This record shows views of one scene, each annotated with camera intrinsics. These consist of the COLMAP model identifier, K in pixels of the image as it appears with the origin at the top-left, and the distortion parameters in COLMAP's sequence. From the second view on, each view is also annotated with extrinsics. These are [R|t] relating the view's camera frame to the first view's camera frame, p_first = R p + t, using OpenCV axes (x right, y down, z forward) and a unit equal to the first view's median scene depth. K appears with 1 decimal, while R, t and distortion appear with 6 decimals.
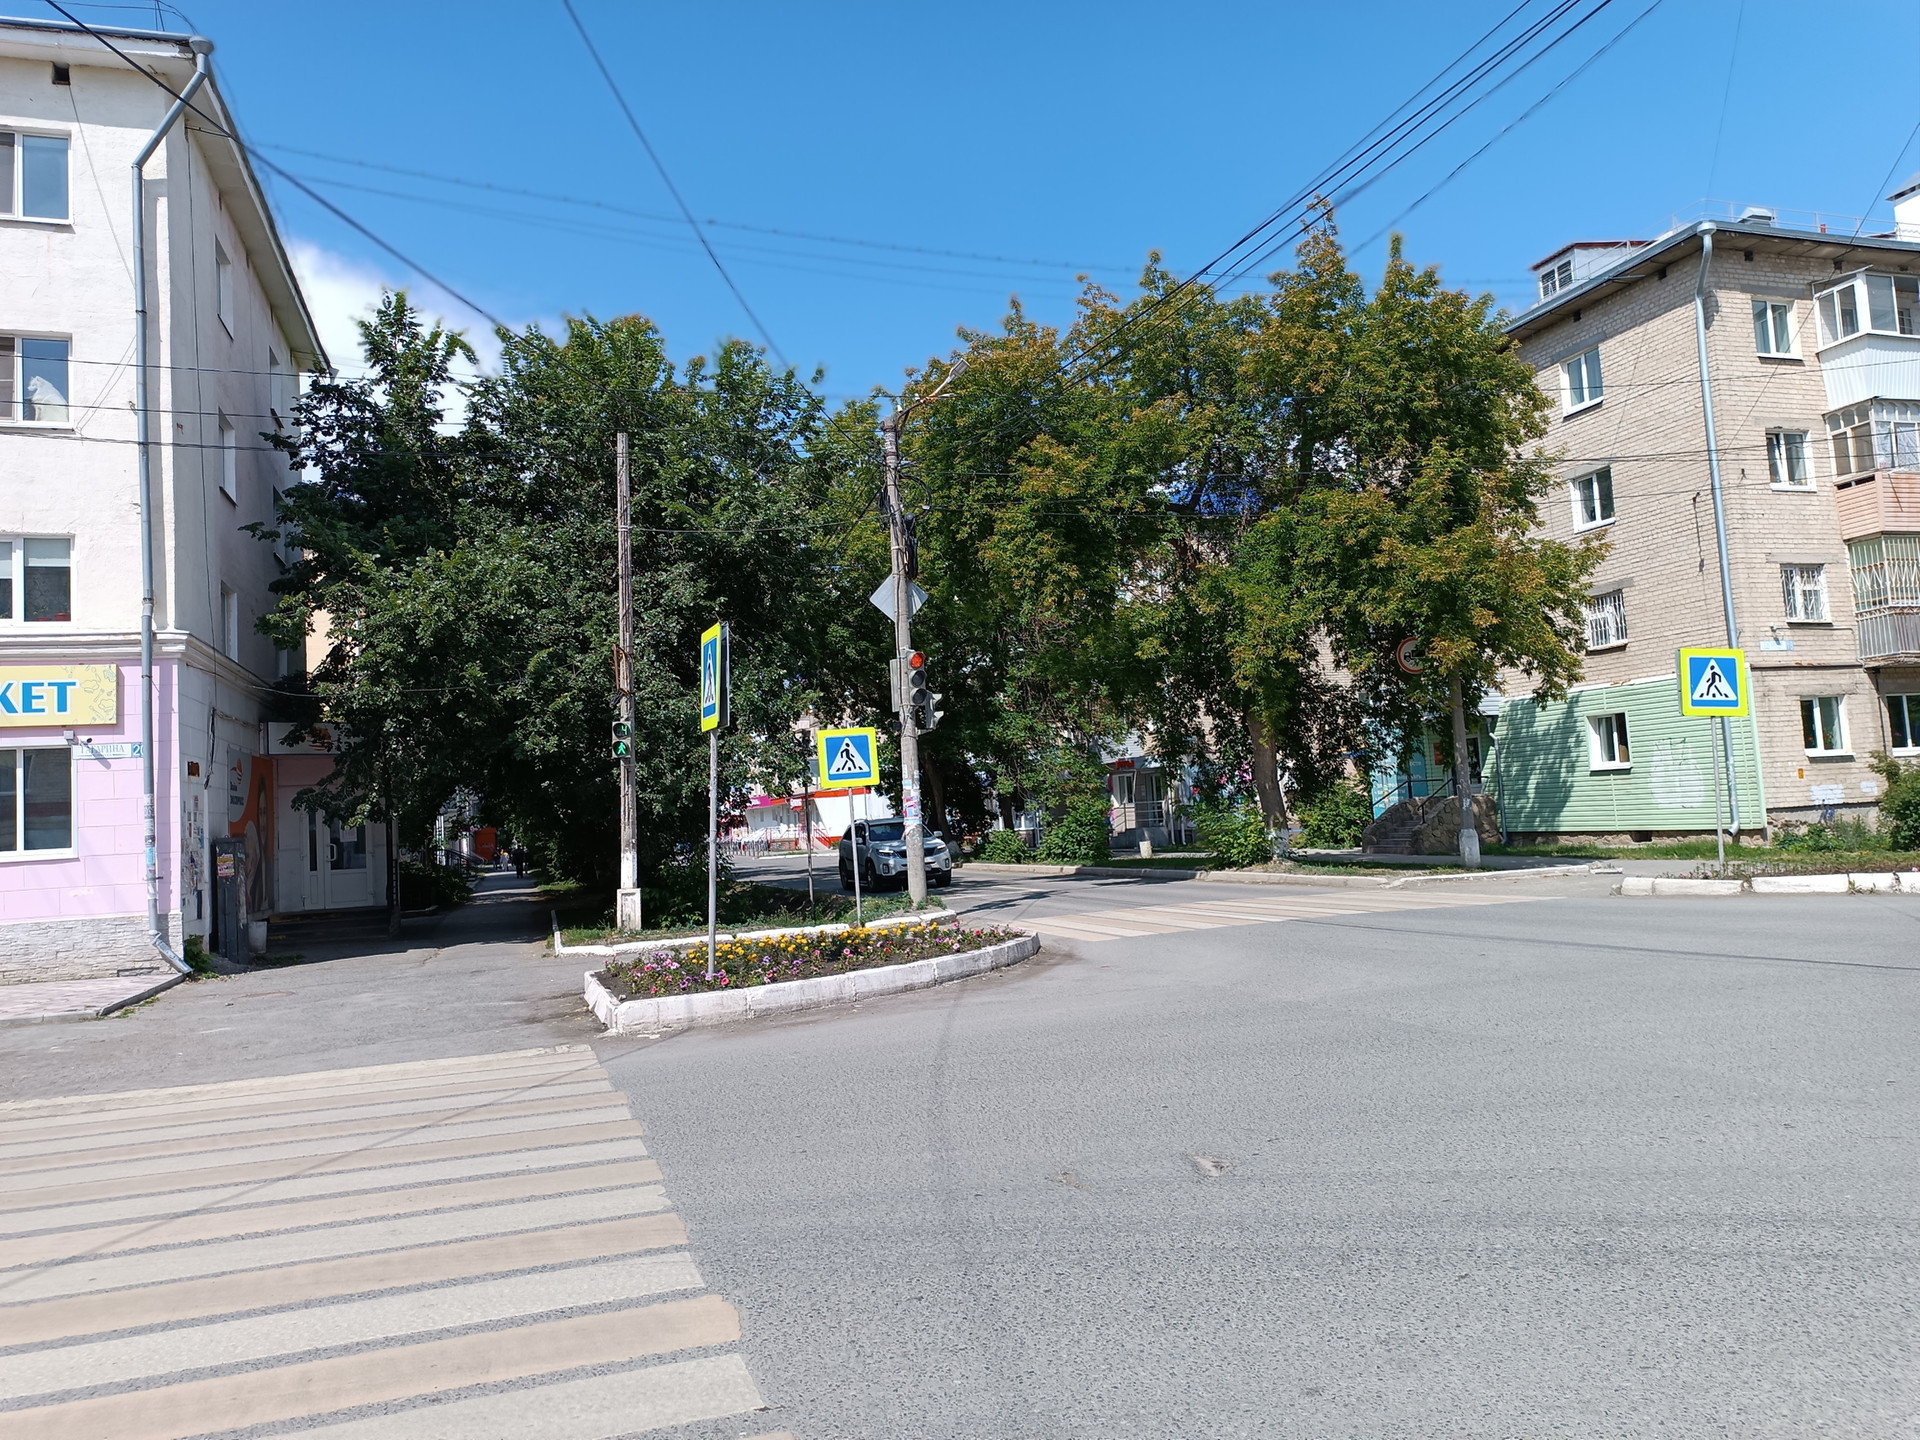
lens RADIAL K [[1366.0, 0, 966.8], [0, 1366.0, 716.3], [0, 0, 1]] dist [0.004896, 0.002888]
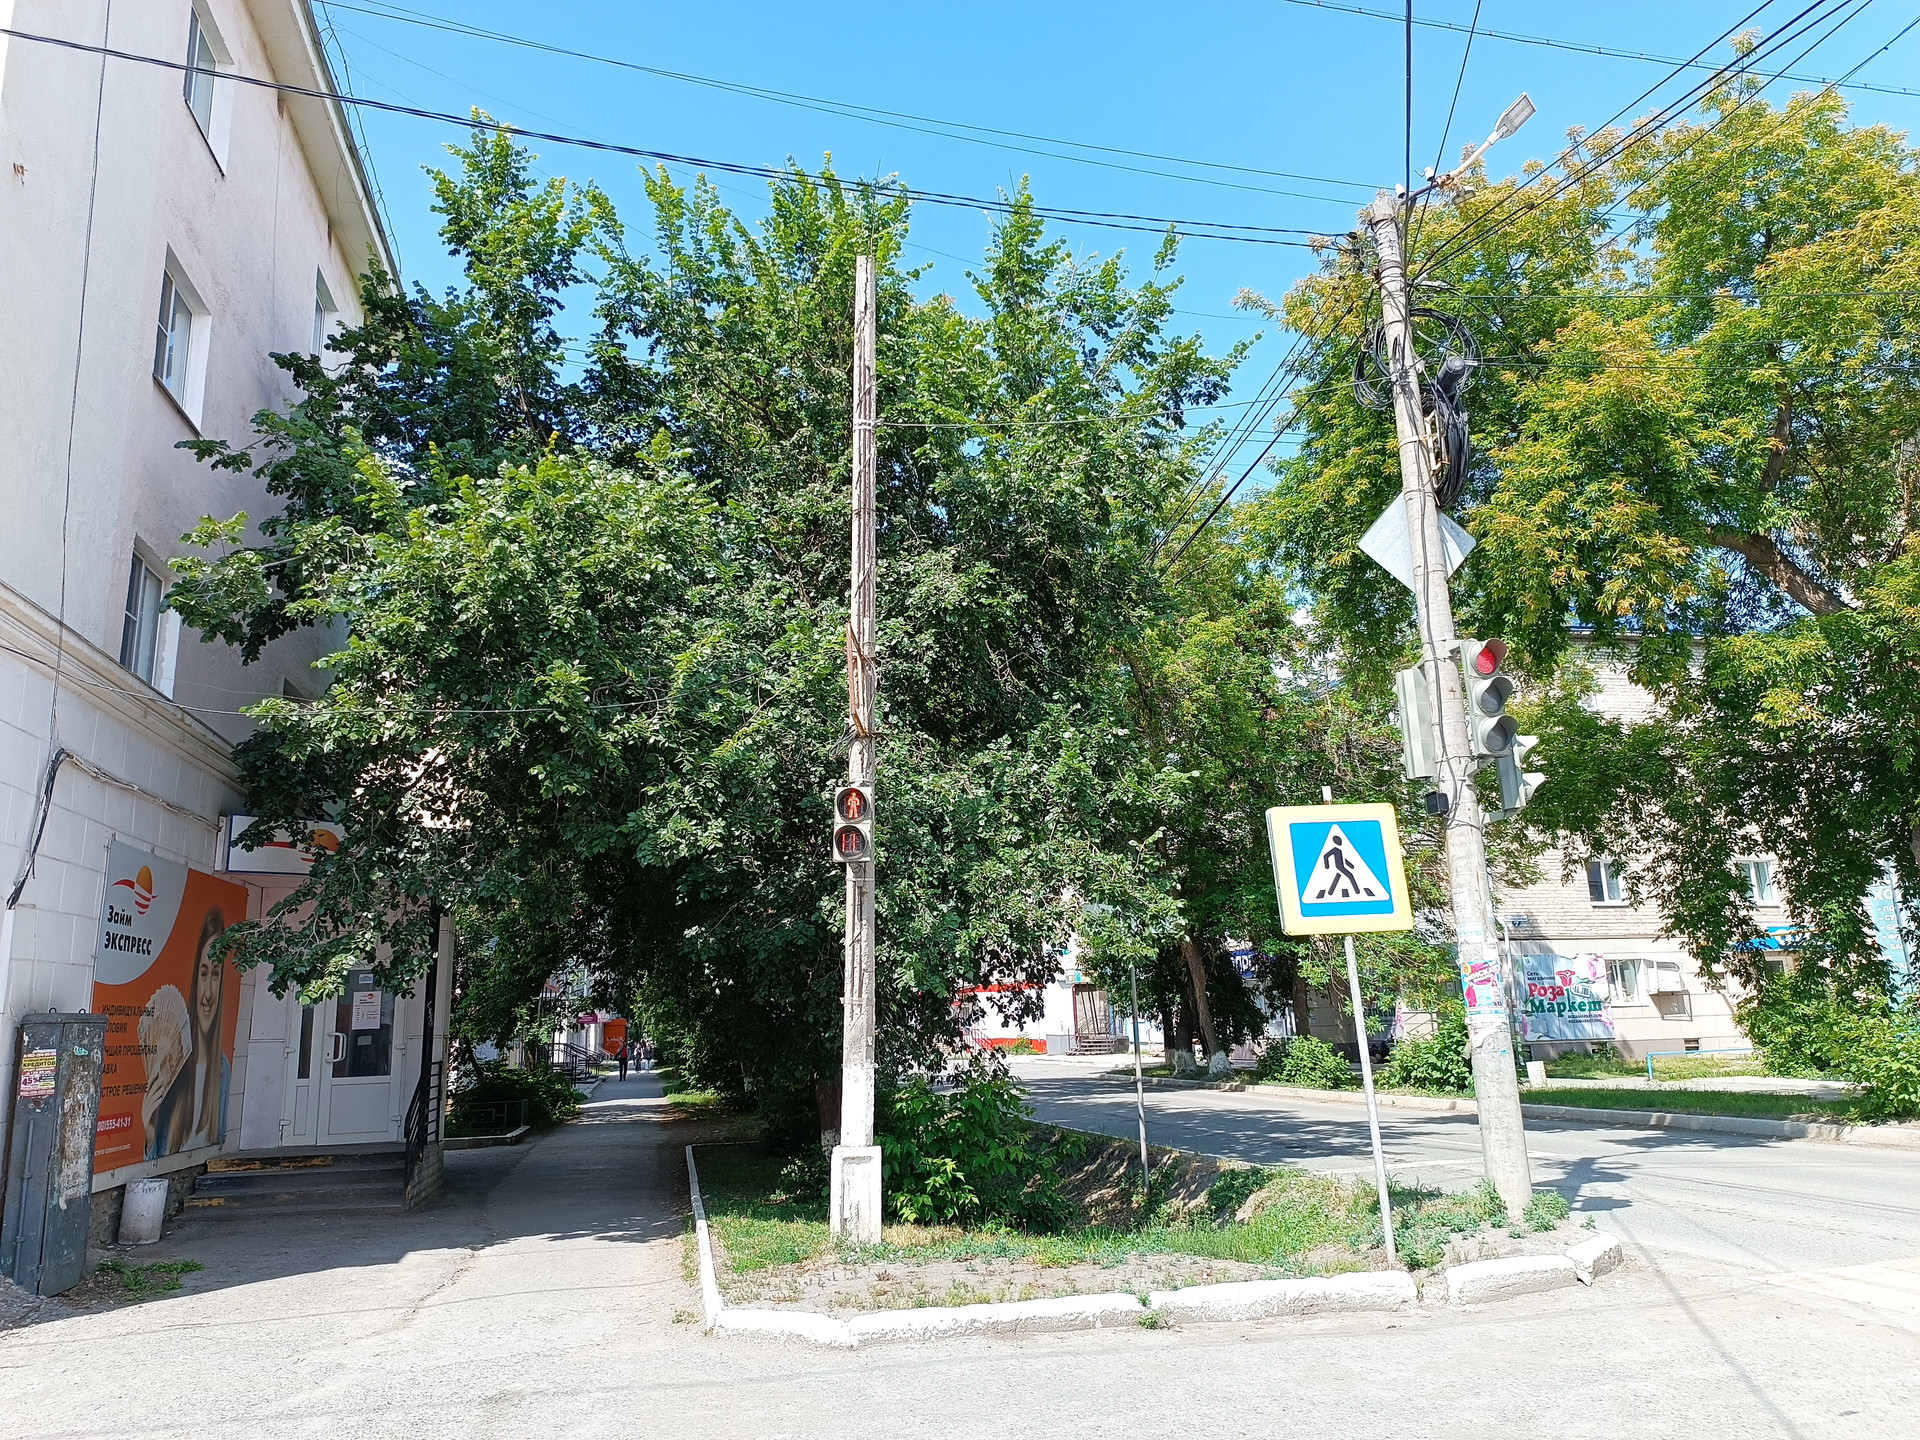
lens RADIAL K [[1382.1, 0, 966.9], [0, 1382.1, 710.0], [0, 0, 1]] dist [0.006124, 0.003045]
pose [[0.994752, 0.002399, -0.102283, -0.152733], [-0.017465, 0.989034, -0.146652, 0.044616], [0.100809, 0.147669, 0.983886, 0.485012]]
